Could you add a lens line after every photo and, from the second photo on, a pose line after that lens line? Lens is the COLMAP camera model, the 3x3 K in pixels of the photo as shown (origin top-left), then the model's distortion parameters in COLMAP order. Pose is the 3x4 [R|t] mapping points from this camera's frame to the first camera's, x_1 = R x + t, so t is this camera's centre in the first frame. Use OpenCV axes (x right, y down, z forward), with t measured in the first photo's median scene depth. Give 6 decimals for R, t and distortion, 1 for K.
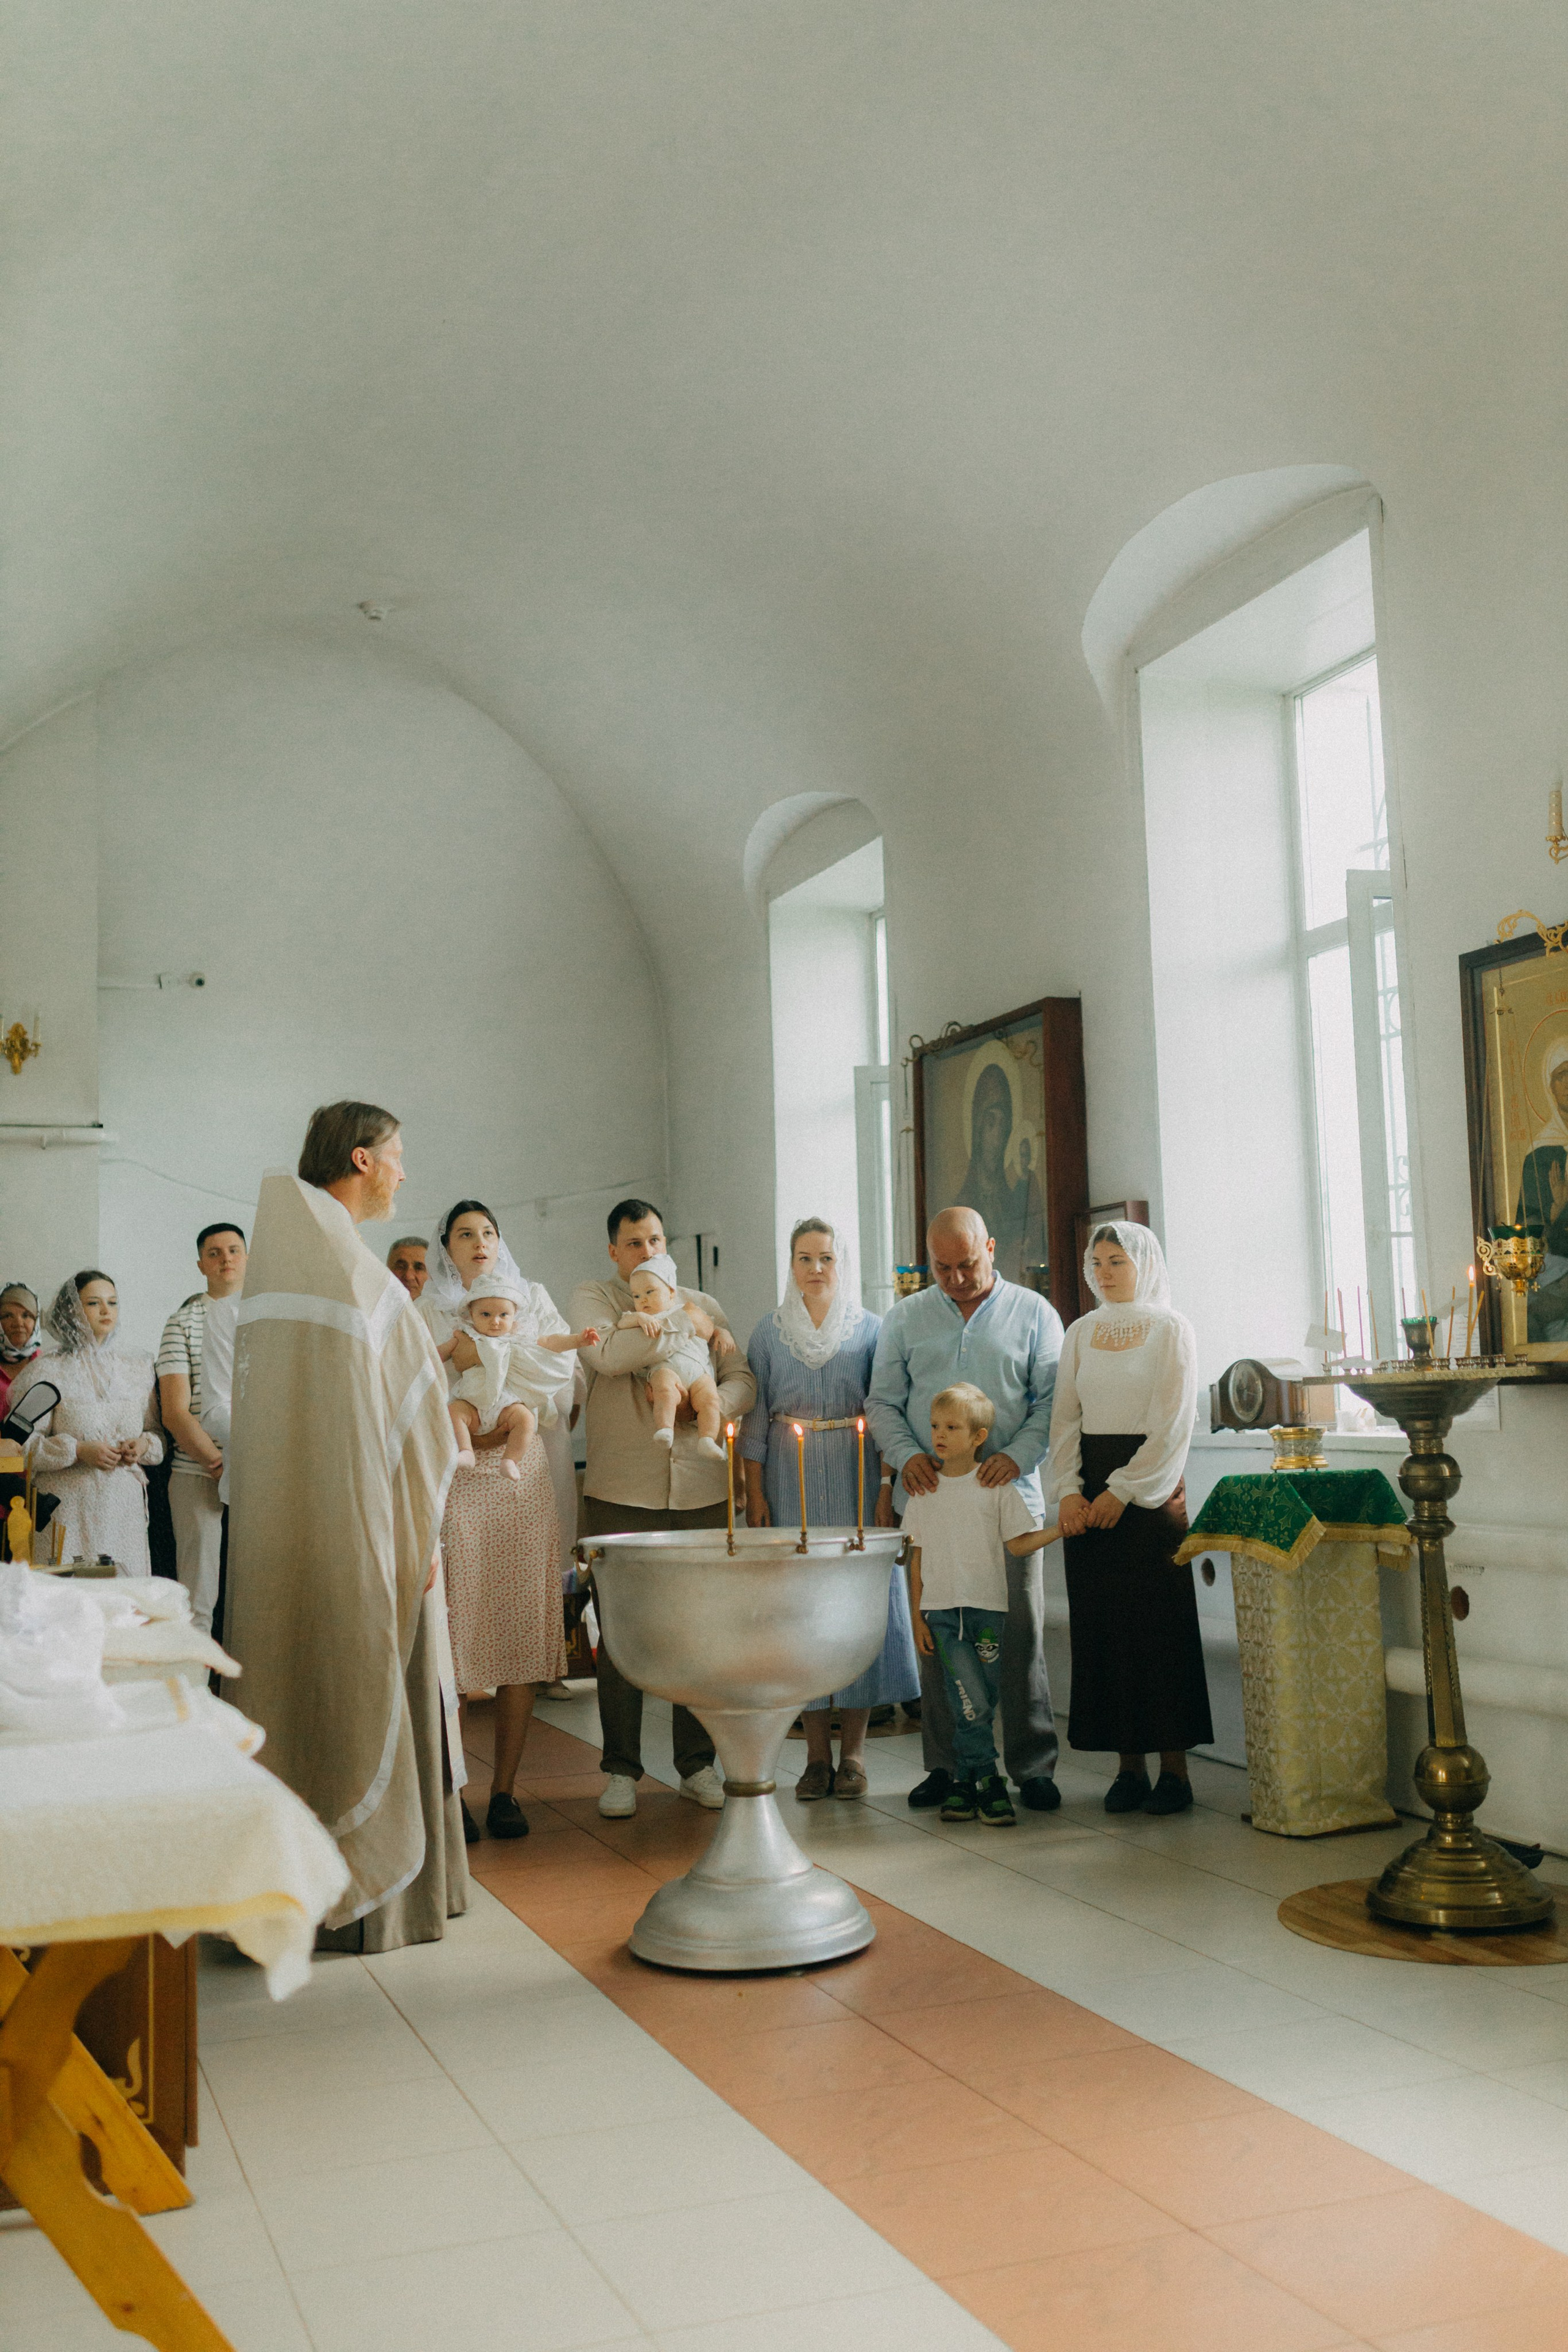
lens RADIAL K [[2317.7, 0, 769.4], [0, 2317.7, 1172.7], [0, 0, 1]] dist [-0.004375, 0.006664]
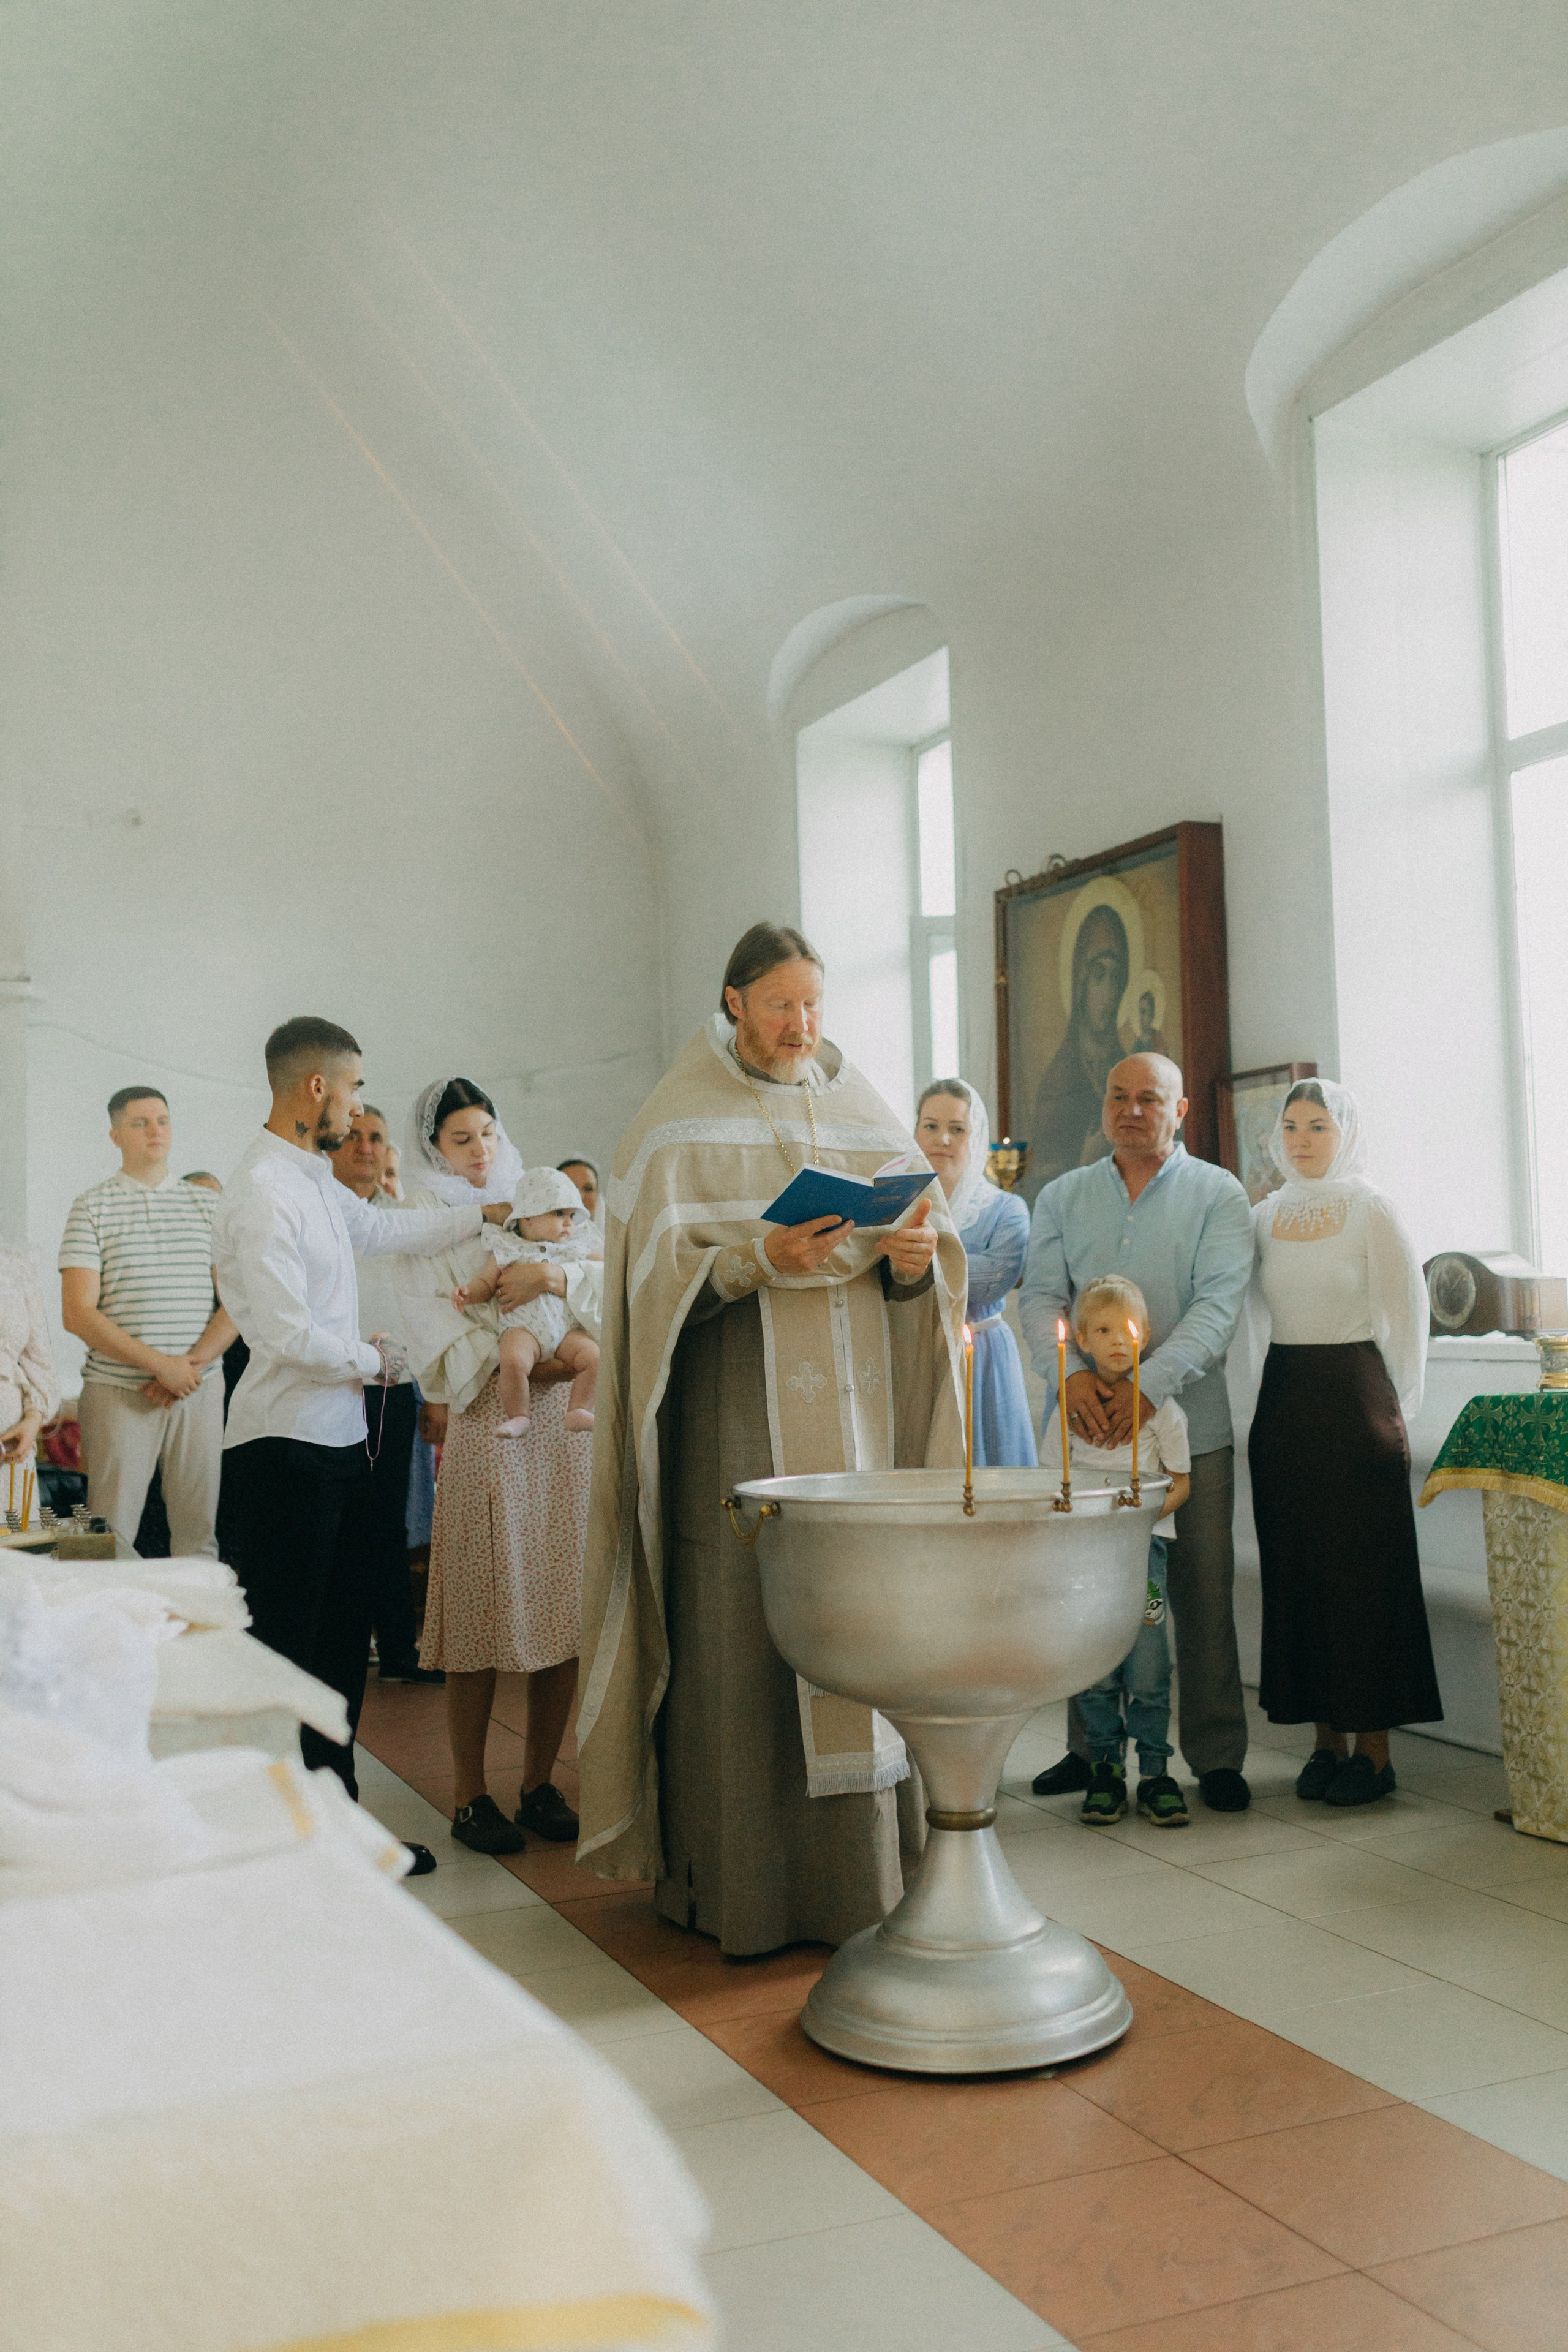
lens RADIAL K [[2317.7, 0, 769.4], [0, 2317.7, 1172.7], [0, 0, 1]] dist [-0.004375, 0.006664]
pose [[0.999089, 0.003149, 0.042561, -0.069668], [-0.005017, 0.999026, 0.043843, 0.016455], [-0.042382, -0.044016, 0.998131, 0.177447]]
